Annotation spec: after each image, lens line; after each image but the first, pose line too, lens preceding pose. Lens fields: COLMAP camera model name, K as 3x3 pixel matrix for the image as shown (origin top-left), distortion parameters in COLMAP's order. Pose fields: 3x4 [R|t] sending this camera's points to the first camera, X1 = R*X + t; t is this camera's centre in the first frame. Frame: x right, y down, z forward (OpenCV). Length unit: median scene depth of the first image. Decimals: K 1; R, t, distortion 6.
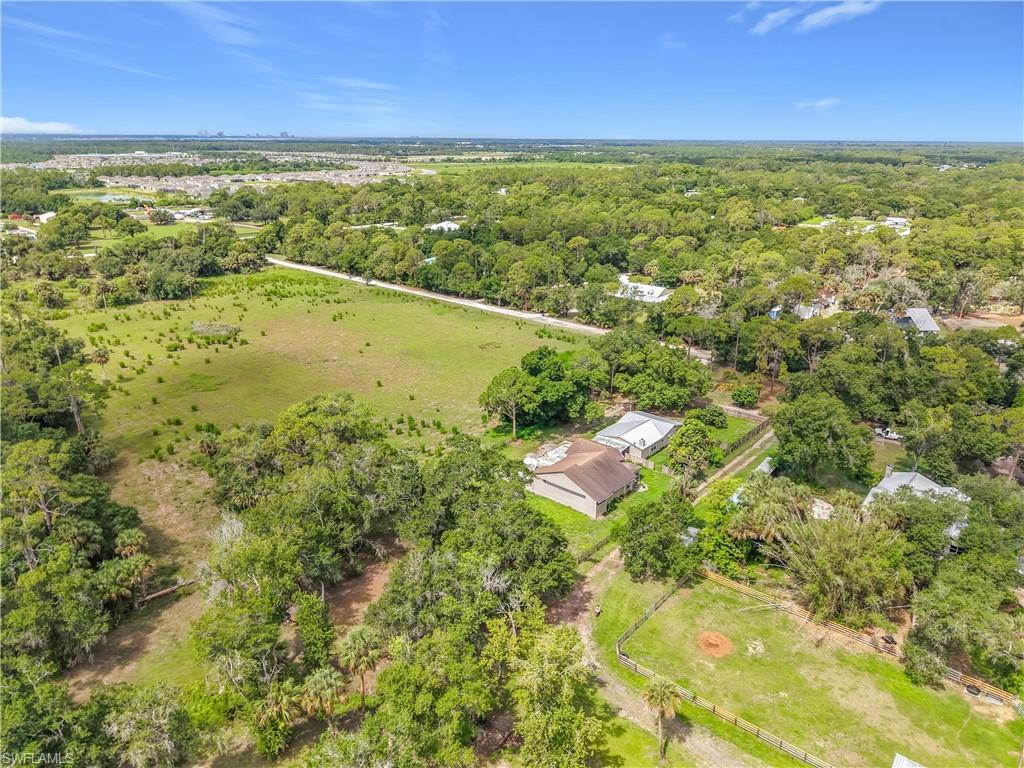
lens RADIAL K [[686.8, 0, 508.7], [0, 686.8, 378.3], [0, 0, 1]] dist [0.011609, -0.022601]
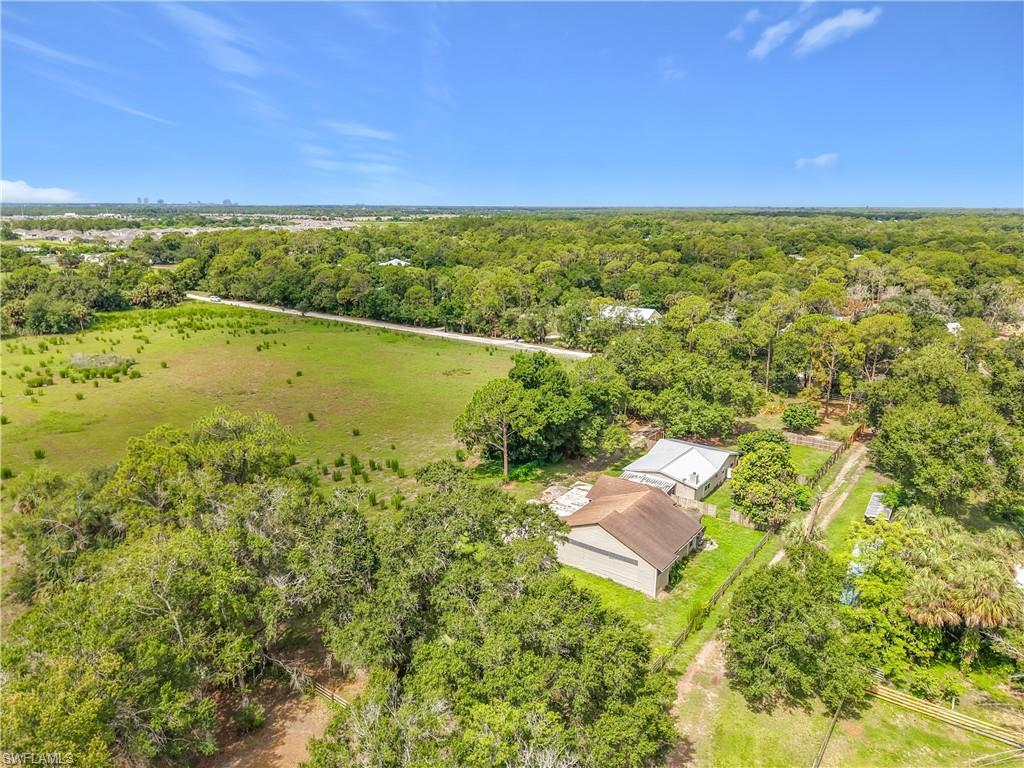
lens RADIAL K [[686.8, 0, 509.6], [0, 686.8, 383.5], [0, 0, 1]] dist [0.011609, -0.022601]
pose [[0.996845, -0.022379, 0.076150, -0.037485], [0.028632, 0.996217, -0.082043, 0.045352], [-0.074026, 0.083965, 0.993715, 0.288792]]
